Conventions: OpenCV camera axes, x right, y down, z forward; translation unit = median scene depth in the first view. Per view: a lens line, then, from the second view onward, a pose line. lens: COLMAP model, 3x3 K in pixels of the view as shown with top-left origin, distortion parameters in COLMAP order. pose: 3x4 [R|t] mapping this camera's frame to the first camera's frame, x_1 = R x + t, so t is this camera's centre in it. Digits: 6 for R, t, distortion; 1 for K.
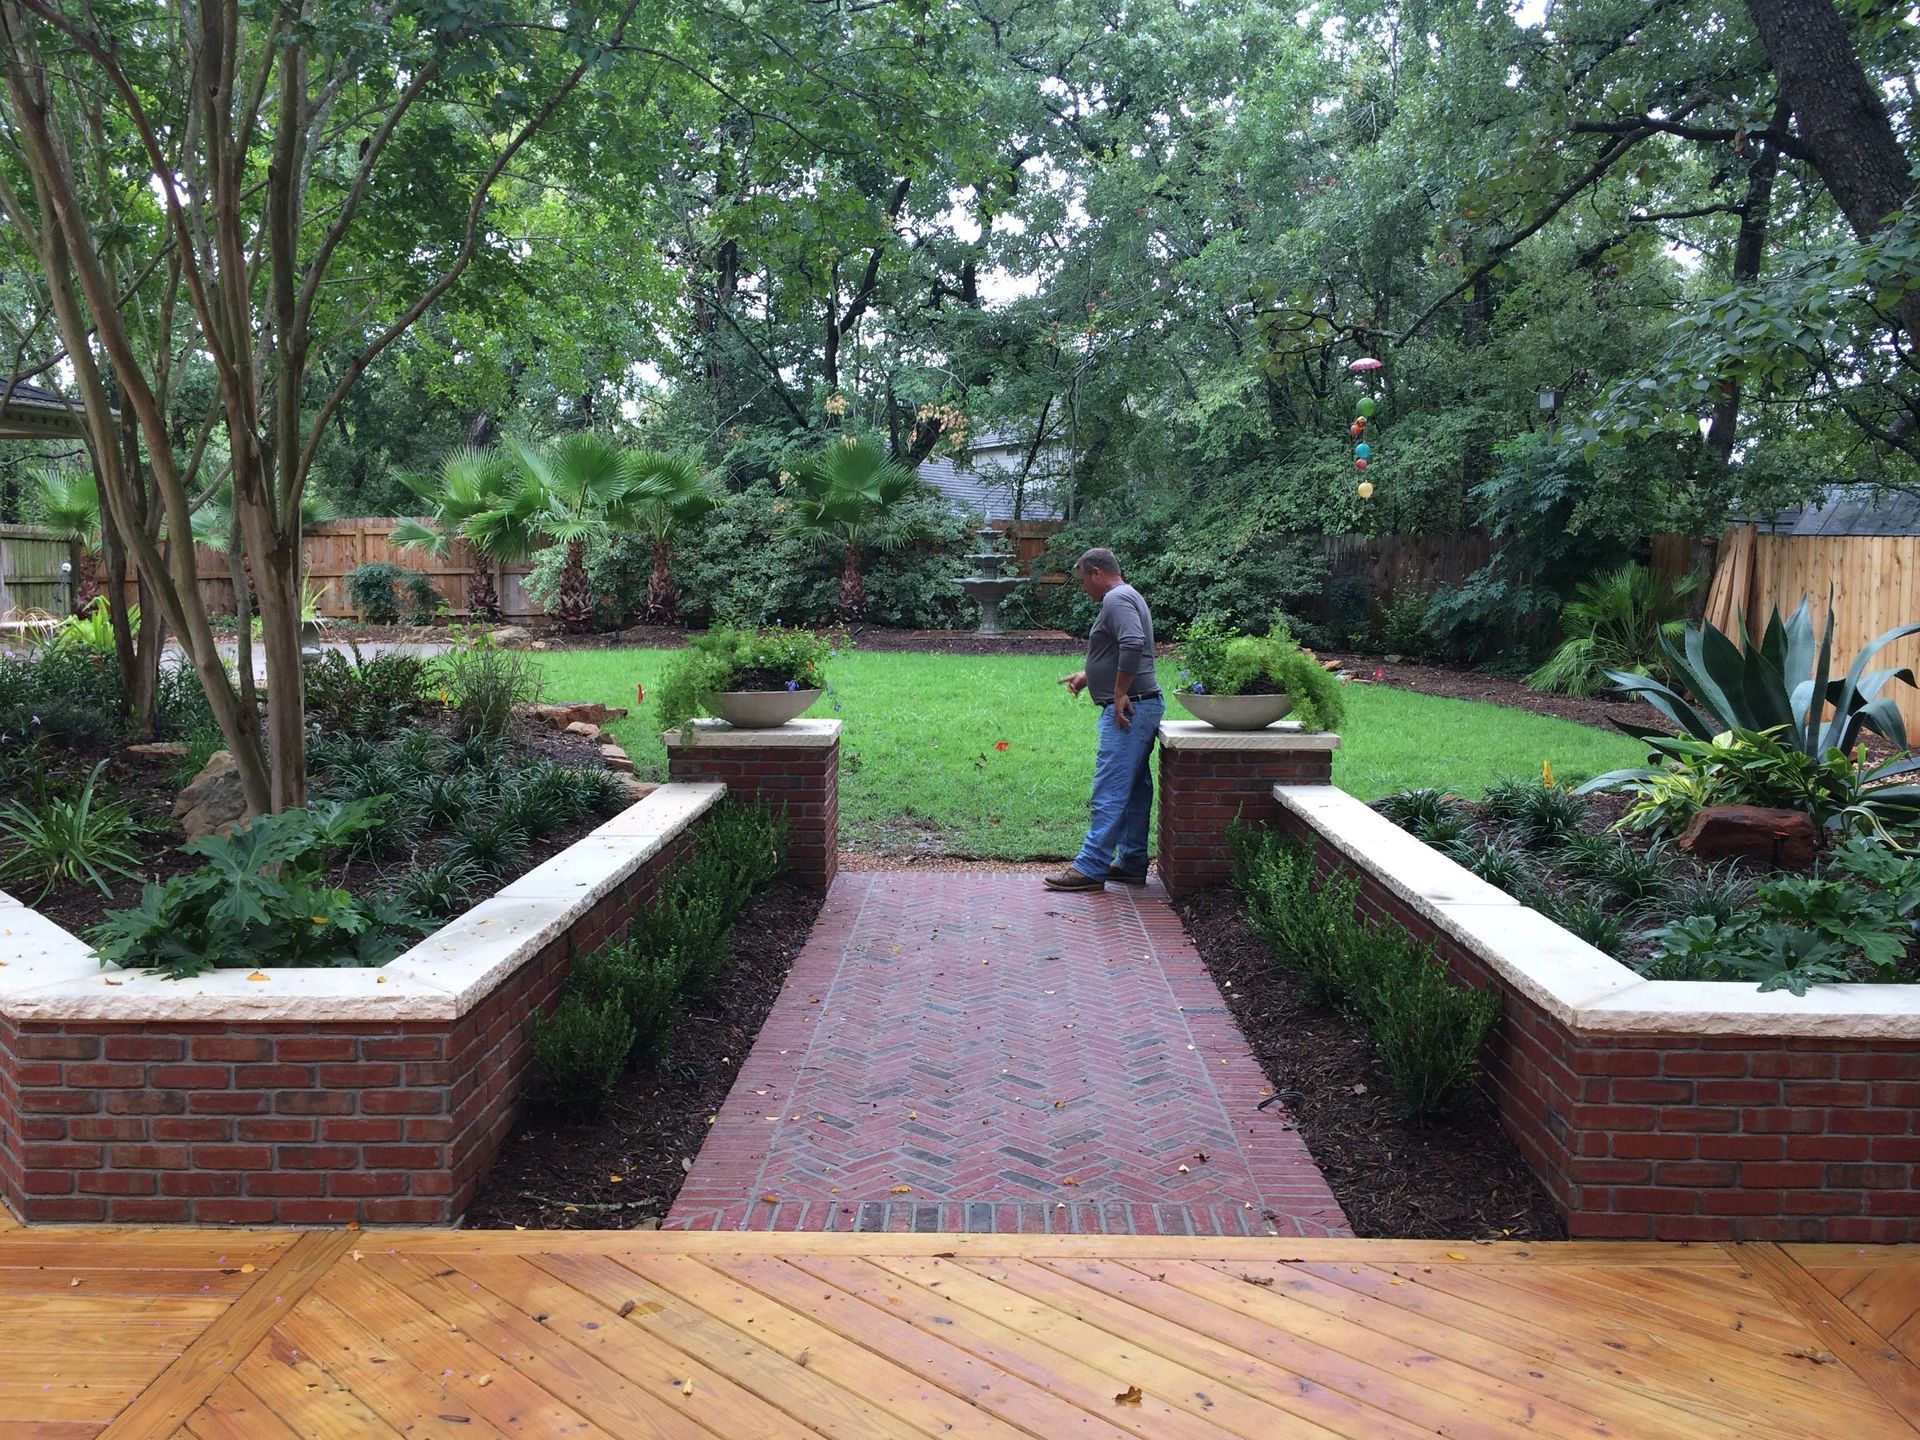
lens RADIAL K [[1639.9, 0, 960.0], [0, 1639.9, 720.0], [0, 0, 1]] dist [0.089811, -0.125777]
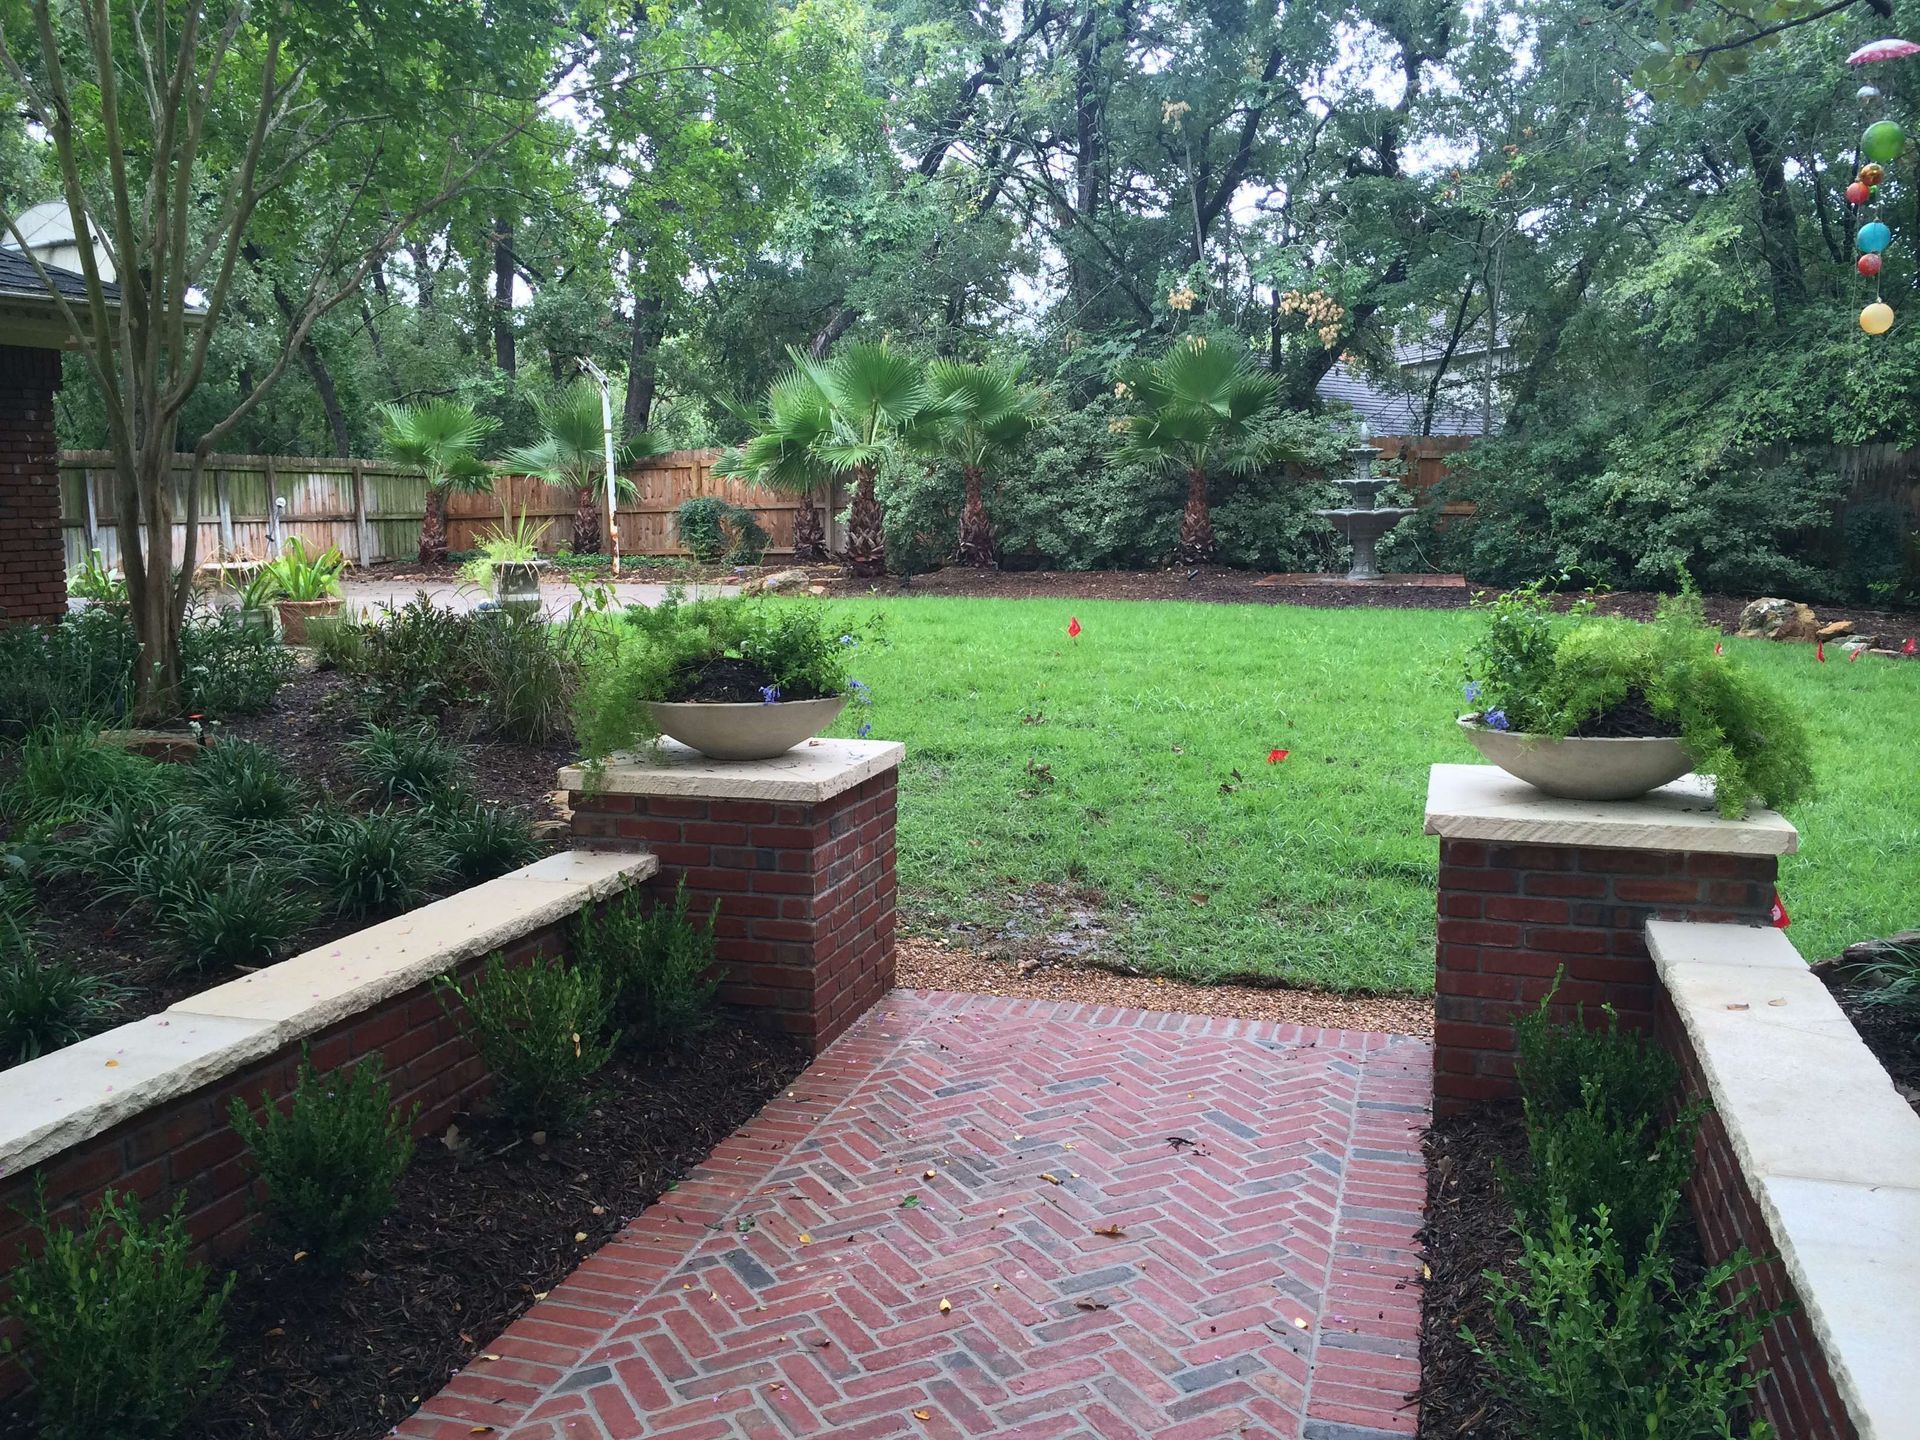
lens RADIAL K [[1639.9, 0, 960.0], [0, 1639.9, 720.0], [0, 0, 1]] dist [0.089811, -0.125777]
pose [[0.962758, 0.029669, -0.268732, 0.046892], [-0.018852, 0.998908, 0.042741, -0.014603], [0.269706, -0.036083, 0.962266, 0.174307]]
